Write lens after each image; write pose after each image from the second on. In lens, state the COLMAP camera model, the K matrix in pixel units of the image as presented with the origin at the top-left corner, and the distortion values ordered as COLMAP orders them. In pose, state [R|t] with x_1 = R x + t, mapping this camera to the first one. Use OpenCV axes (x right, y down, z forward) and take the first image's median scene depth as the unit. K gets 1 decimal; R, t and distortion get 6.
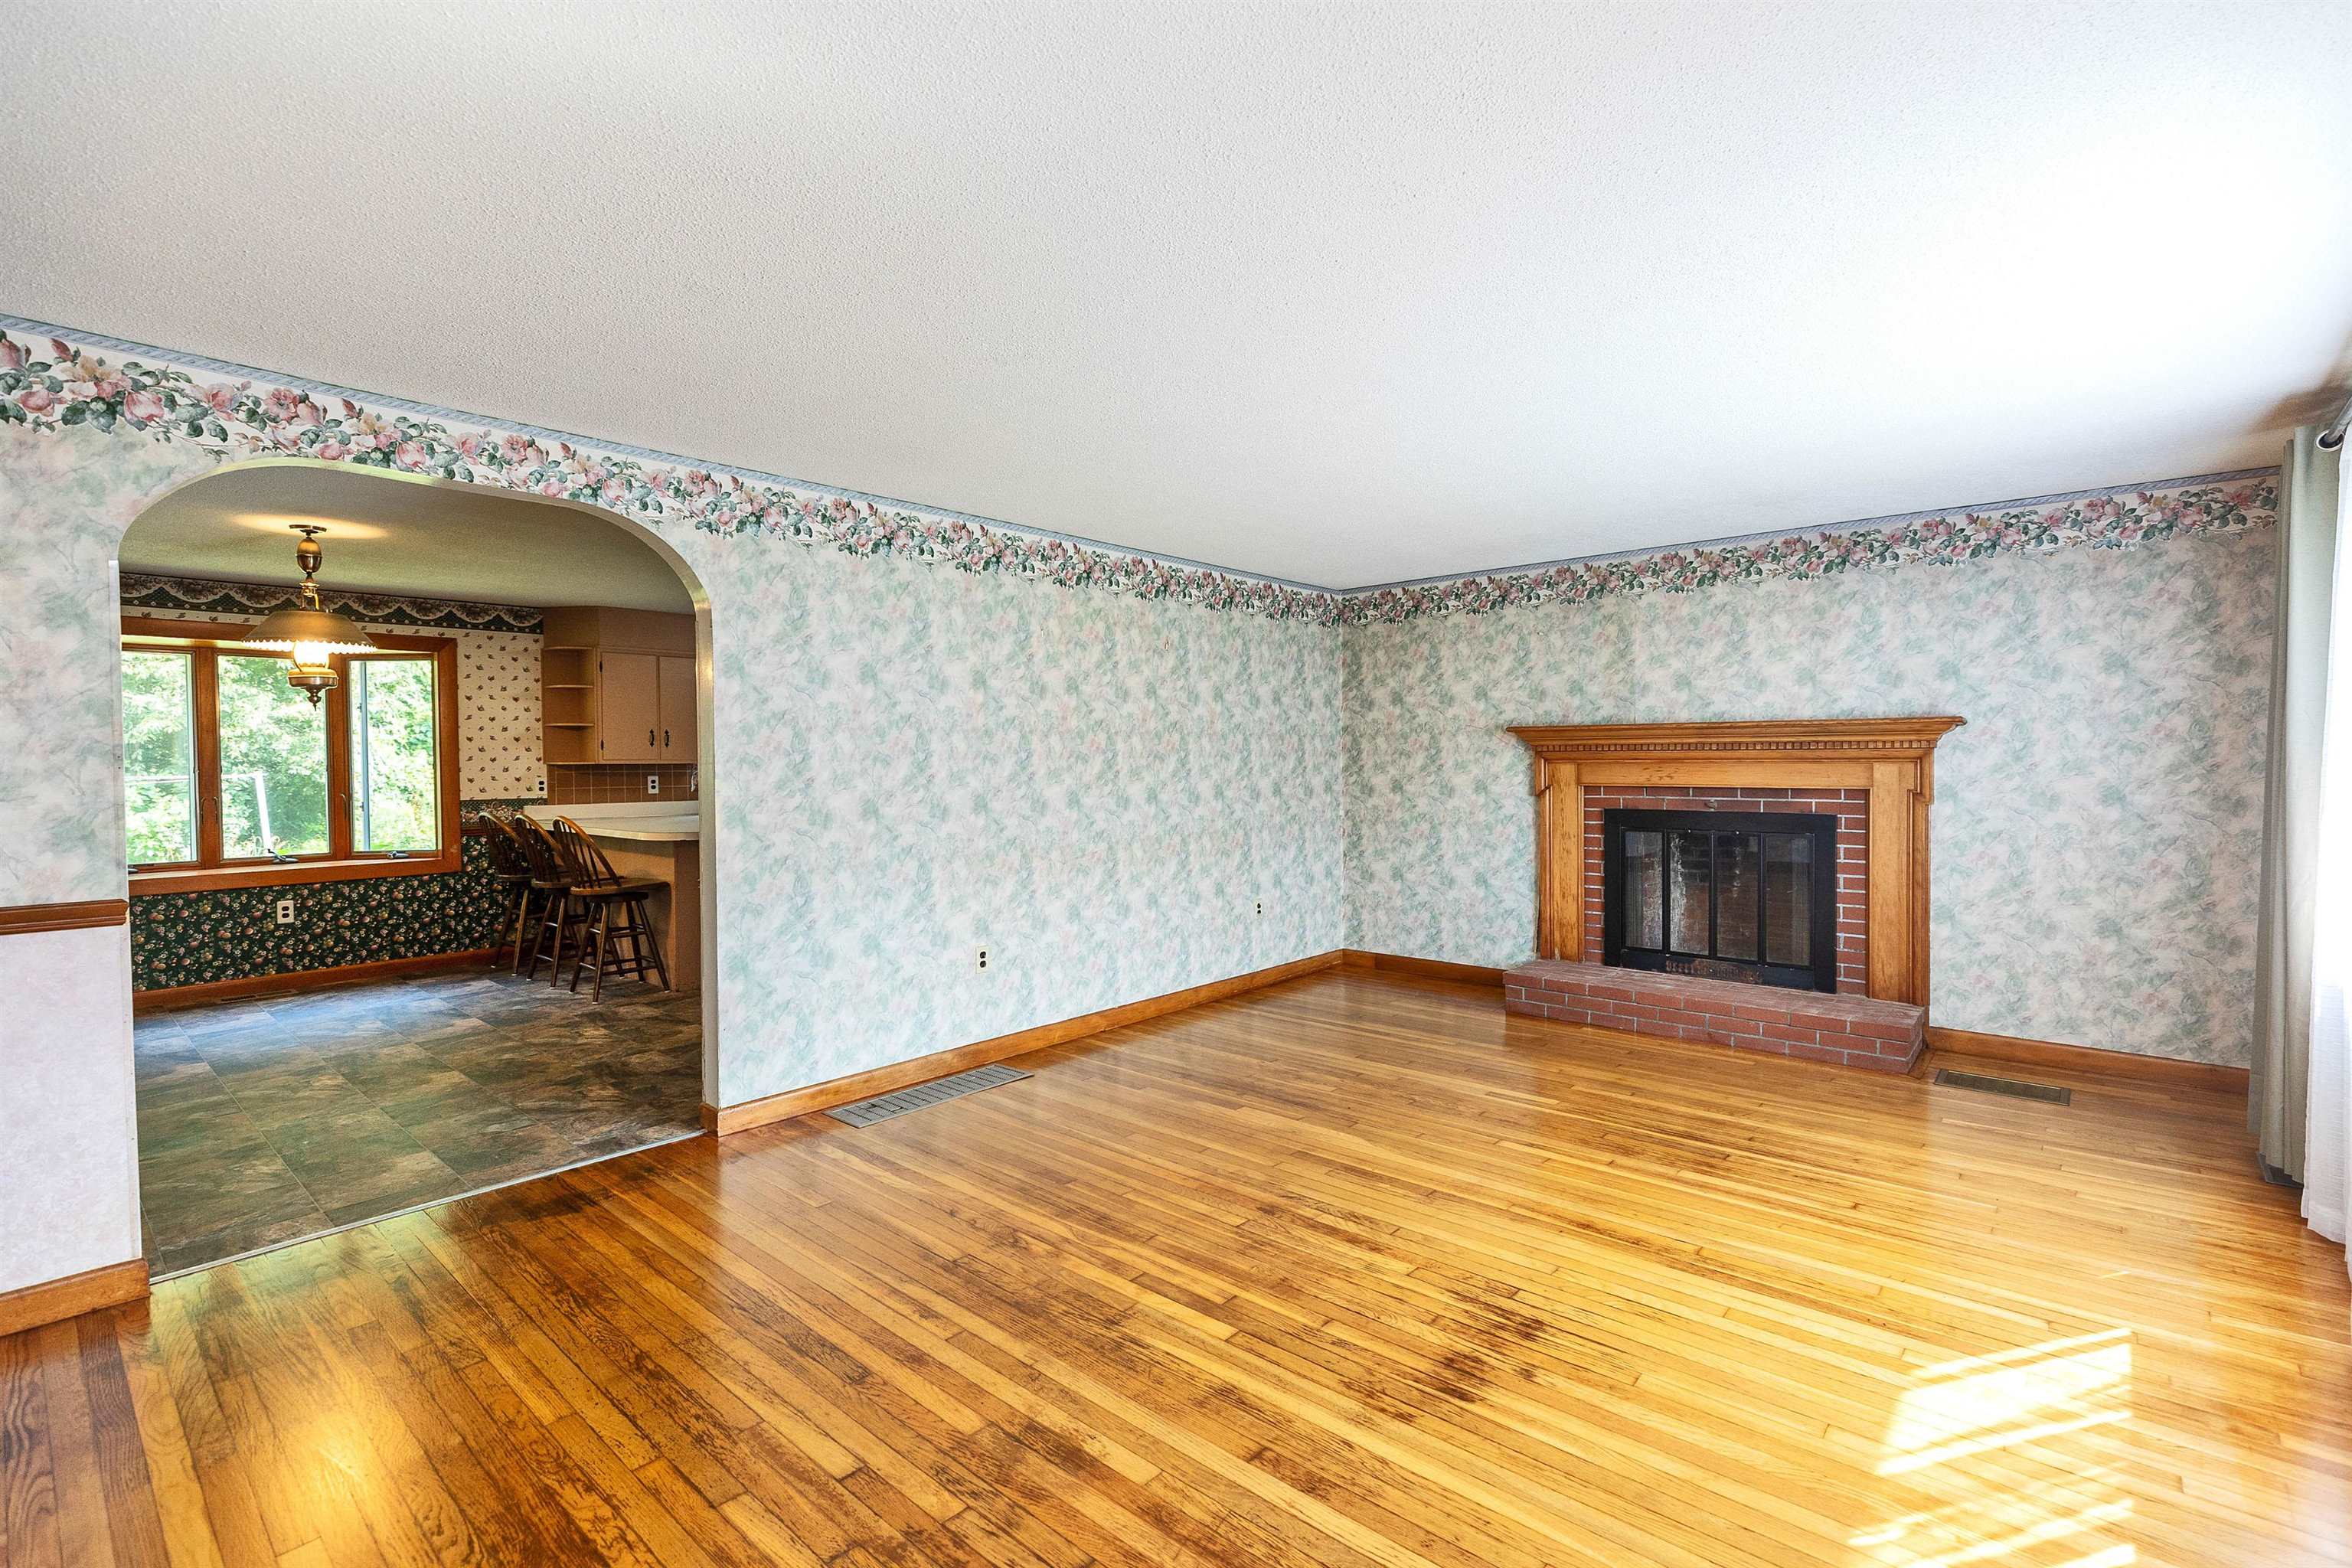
lens RADIAL K [[1063.7, 0, 1163.3], [0, 1063.7, 779.4], [0, 0, 1]] dist [0.002638, 0.000171]
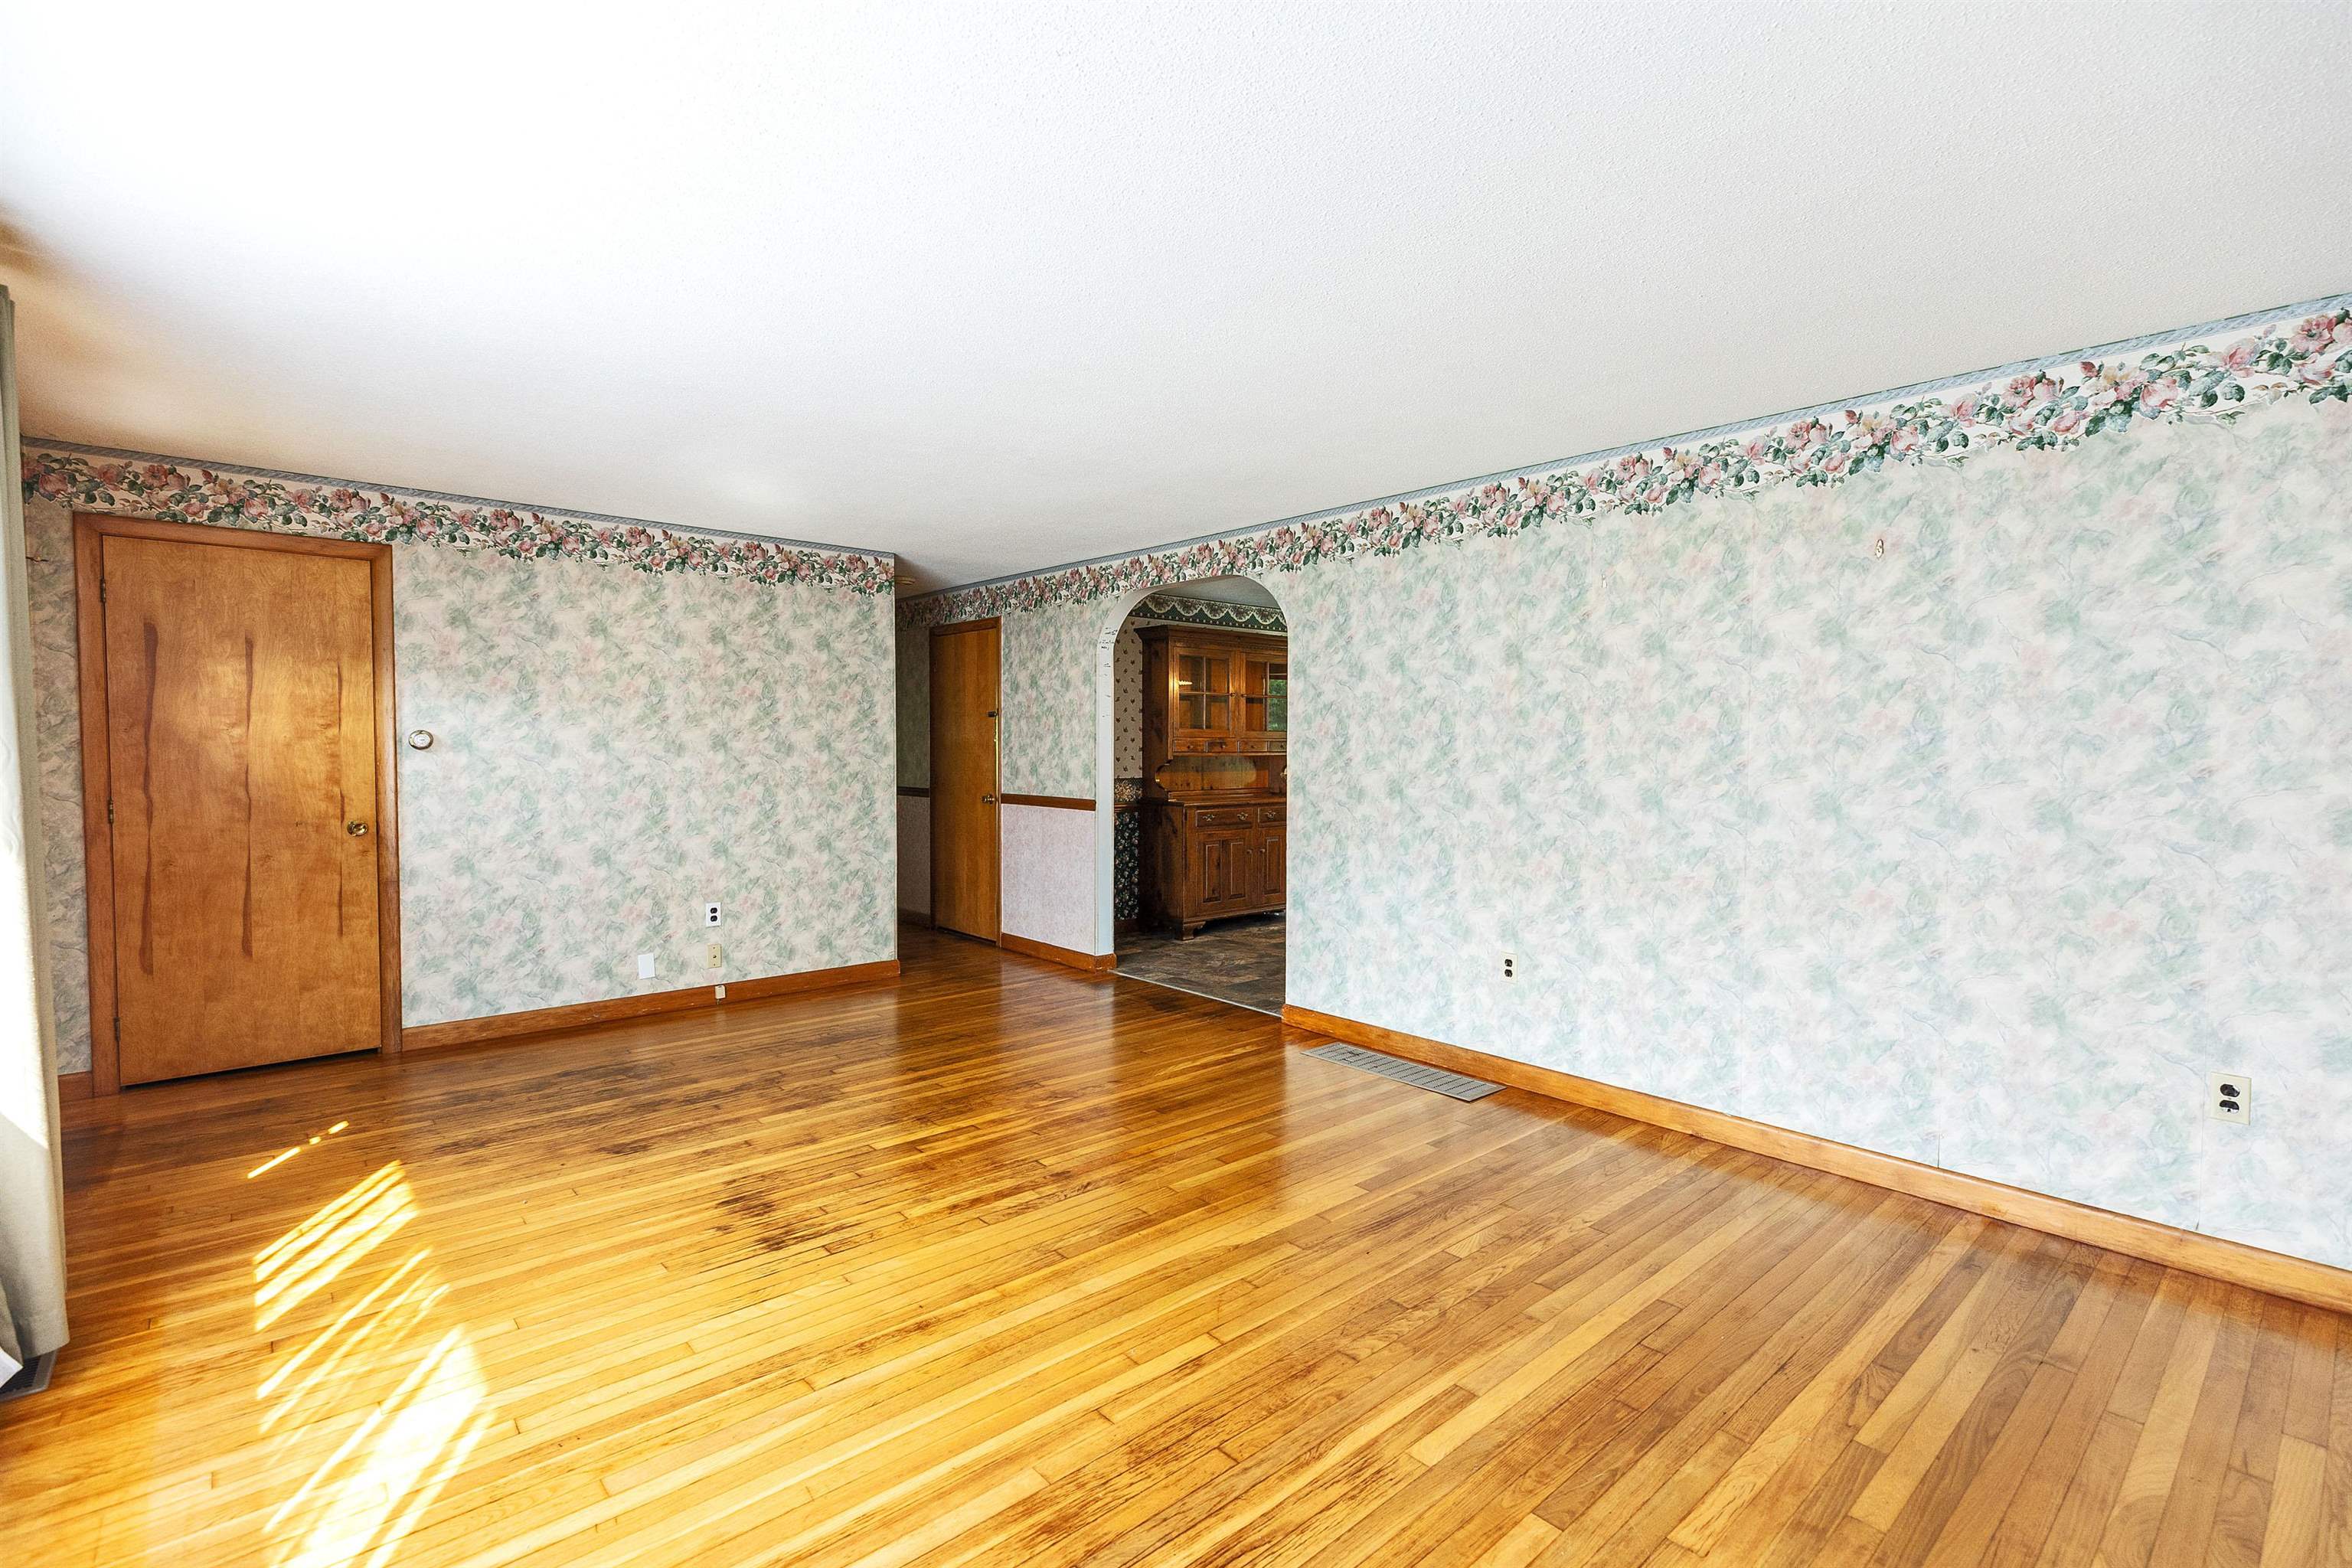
lens RADIAL K [[1063.7, 0, 1163.3], [0, 1063.7, 779.4], [0, 0, 1]] dist [0.002638, 0.000171]
pose [[-0.121000, 0.039098, -0.991882, 0.816856], [-0.022831, 0.998850, 0.042158, -0.021680], [0.992390, 0.027747, -0.119969, 0.894569]]
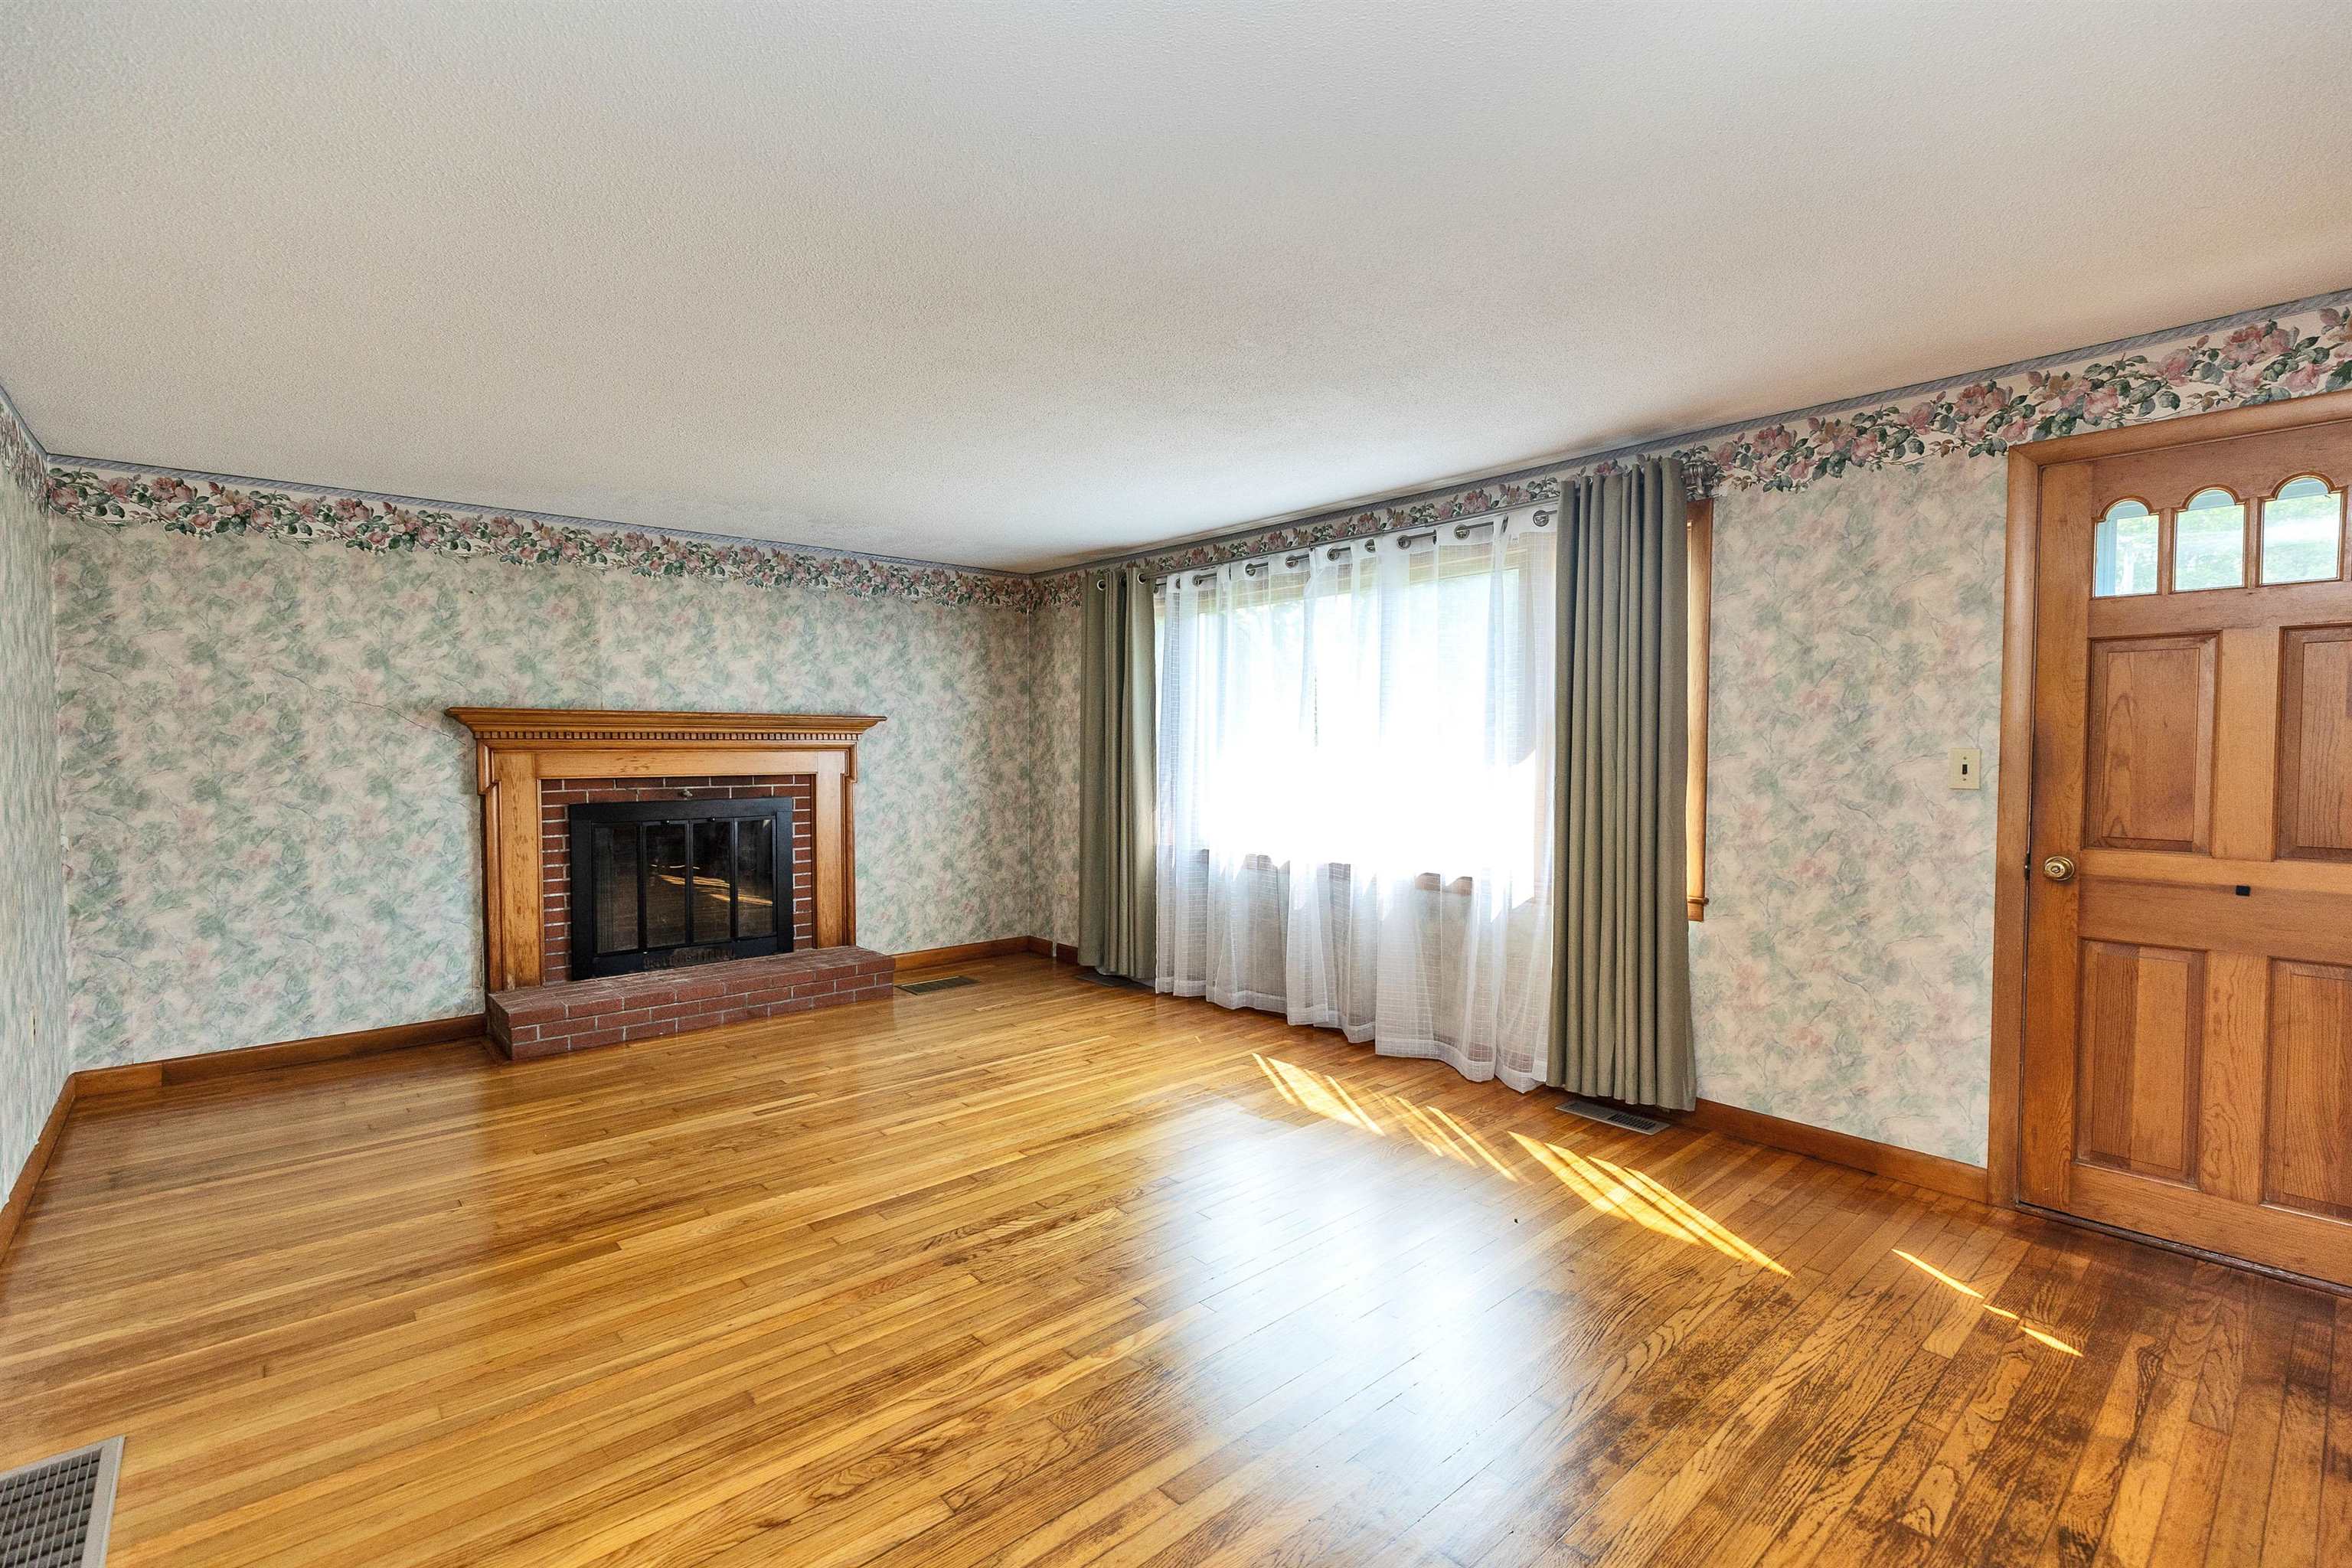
lens RADIAL K [[1067.9, 0, 1185.3], [0, 1067.9, 784.2], [0, 0, 1]] dist [0.002810, 0.000297]
pose [[0.108773, -0.030432, 0.993601, -0.548602], [0.019097, 0.999411, 0.028519, -0.006586], [-0.993883, 0.015873, 0.109290, 0.521950]]
